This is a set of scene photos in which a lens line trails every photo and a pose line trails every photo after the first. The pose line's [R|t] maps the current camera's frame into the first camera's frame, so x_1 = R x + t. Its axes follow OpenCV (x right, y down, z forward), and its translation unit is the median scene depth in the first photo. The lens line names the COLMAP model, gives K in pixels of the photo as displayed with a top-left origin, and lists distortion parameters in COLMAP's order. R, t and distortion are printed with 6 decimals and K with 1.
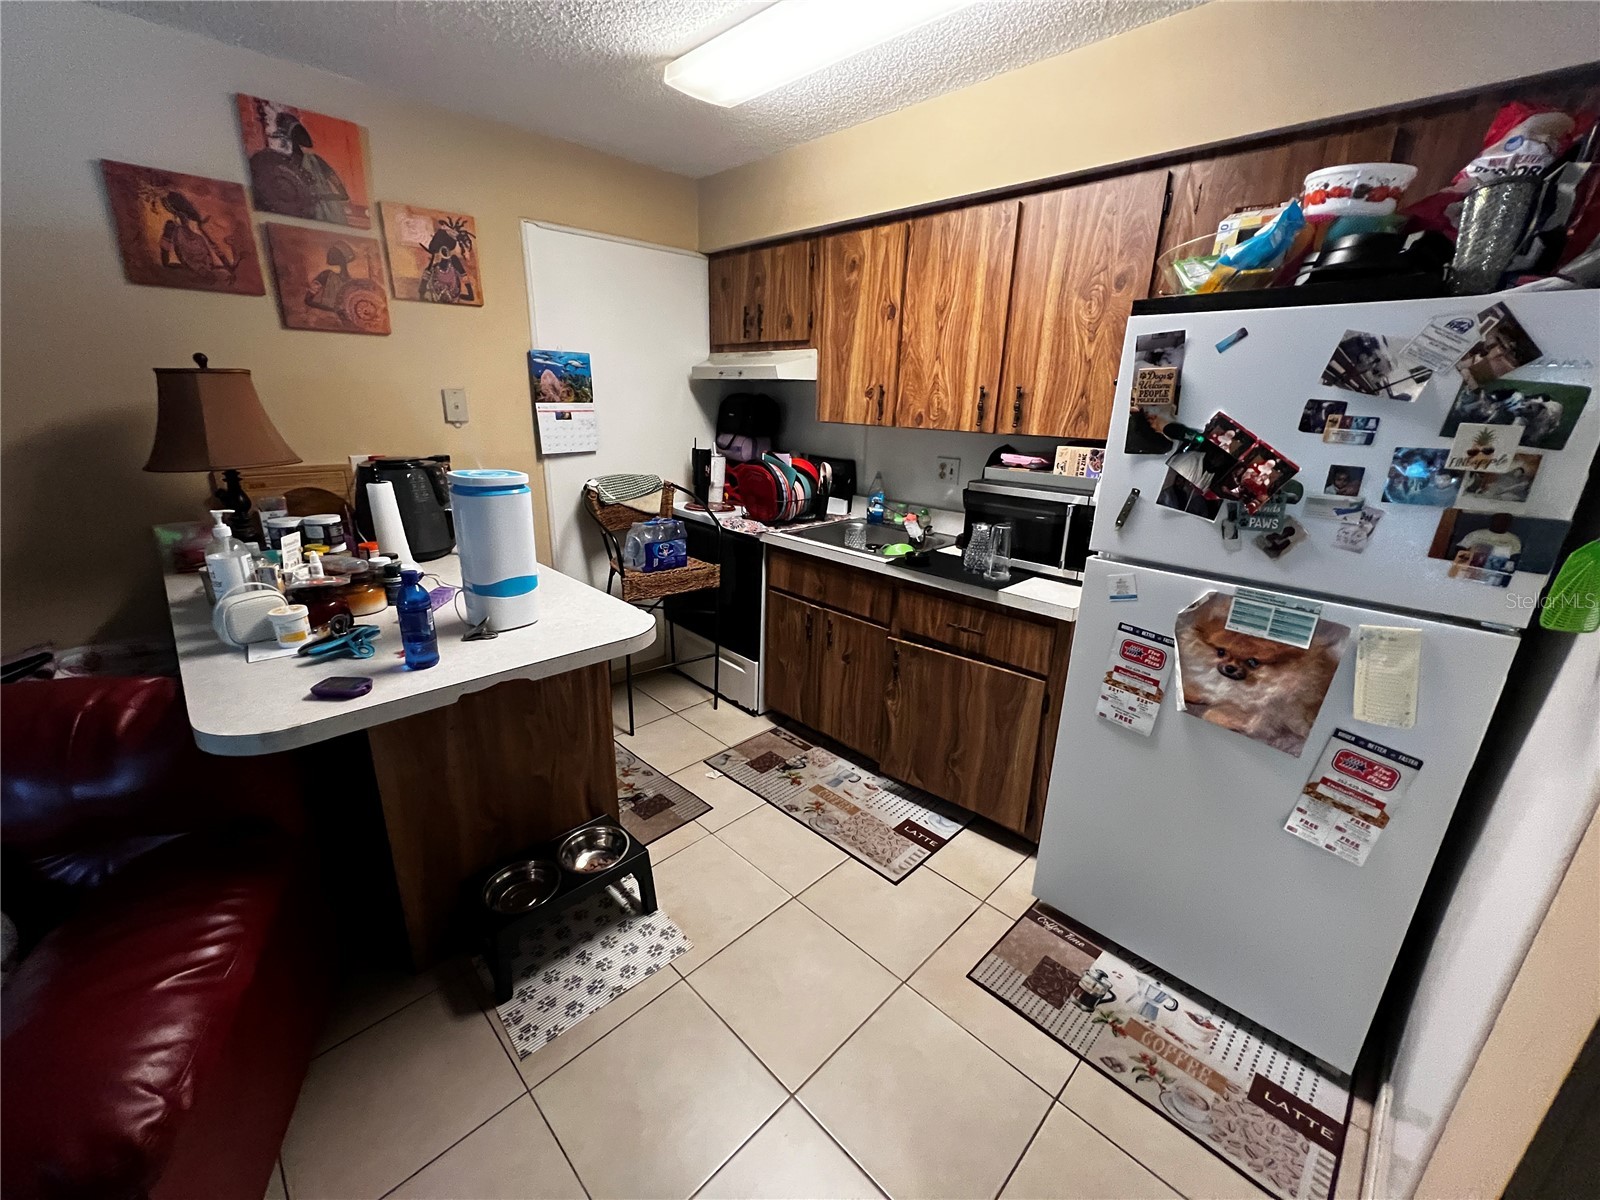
lens RADIAL K [[642.8, 0, 800.0], [0, 642.8, 600.0], [0, 0, 1]] dist [0.001762, 0.000202]
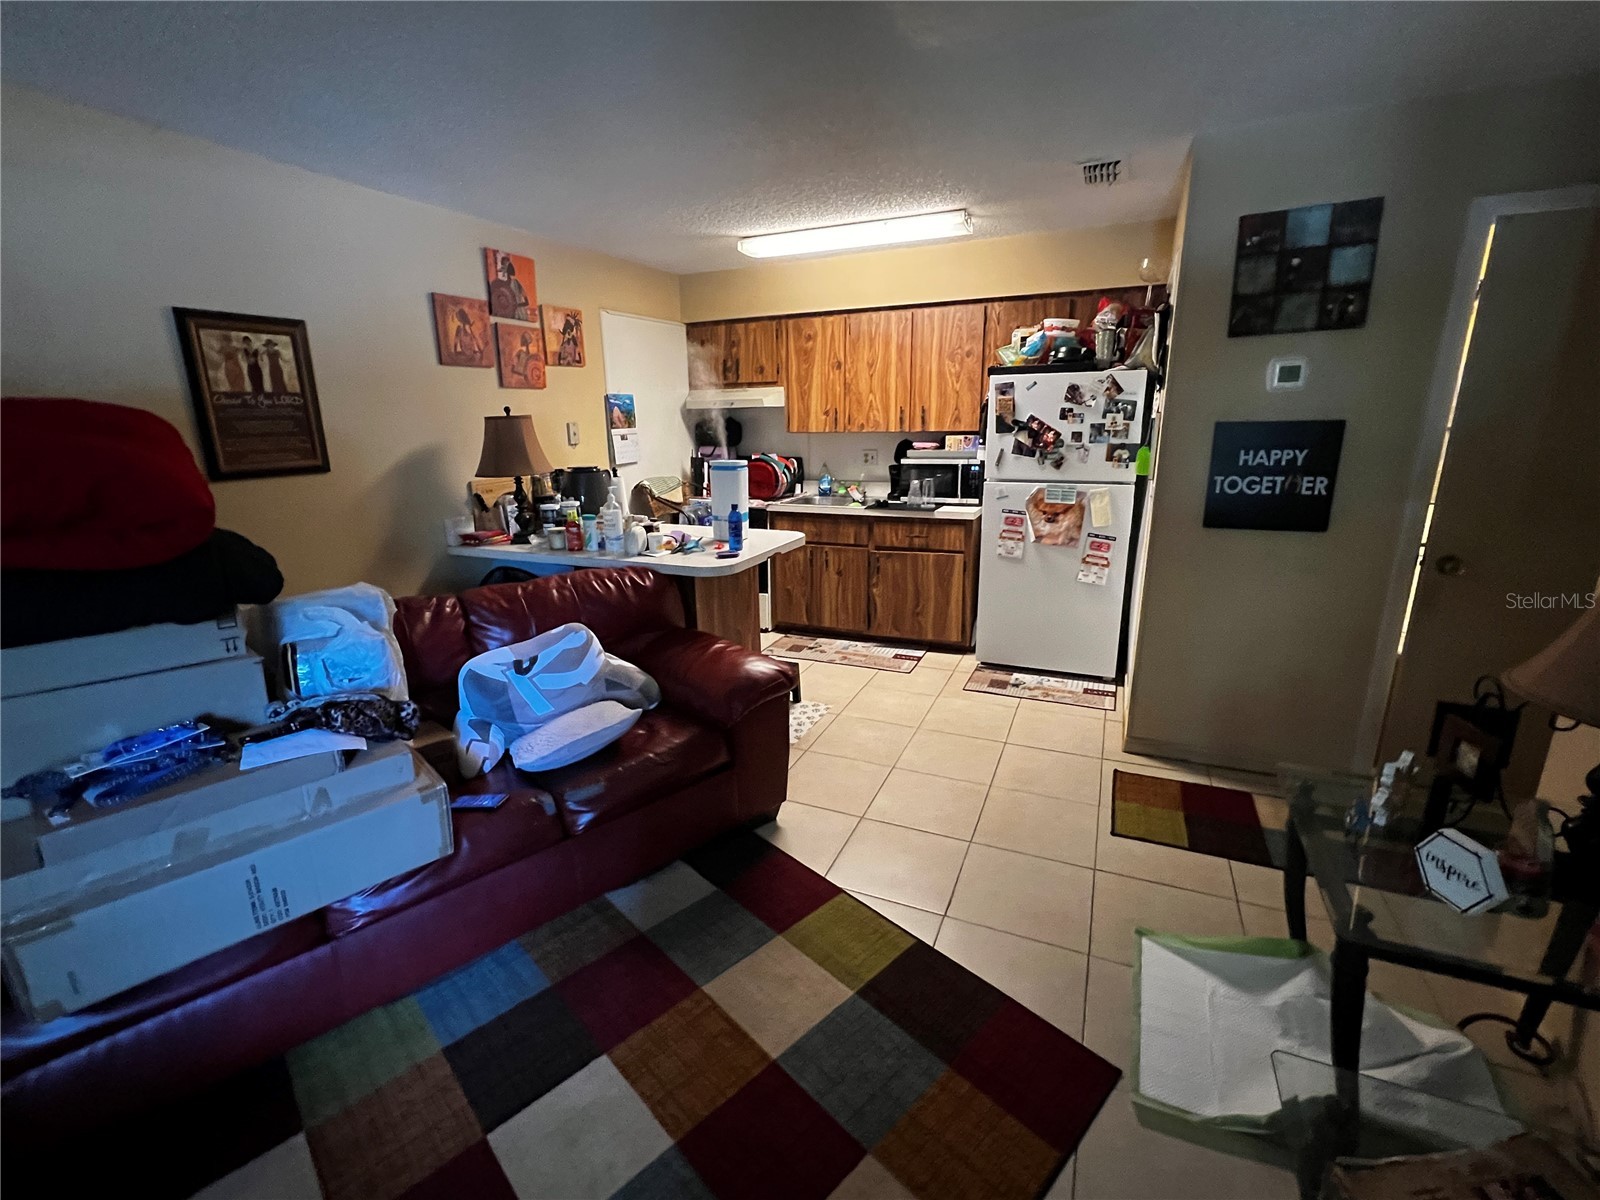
lens RADIAL K [[700.6, 0, 800.0], [0, 700.6, 600.0], [0, 0, 1]] dist [0.013664, -0.000027]
pose [[0.931998, -0.133425, 0.337013, -0.901607], [0.149231, 0.988573, -0.021312, 0.259828], [-0.330319, 0.070155, 0.941259, -0.915879]]
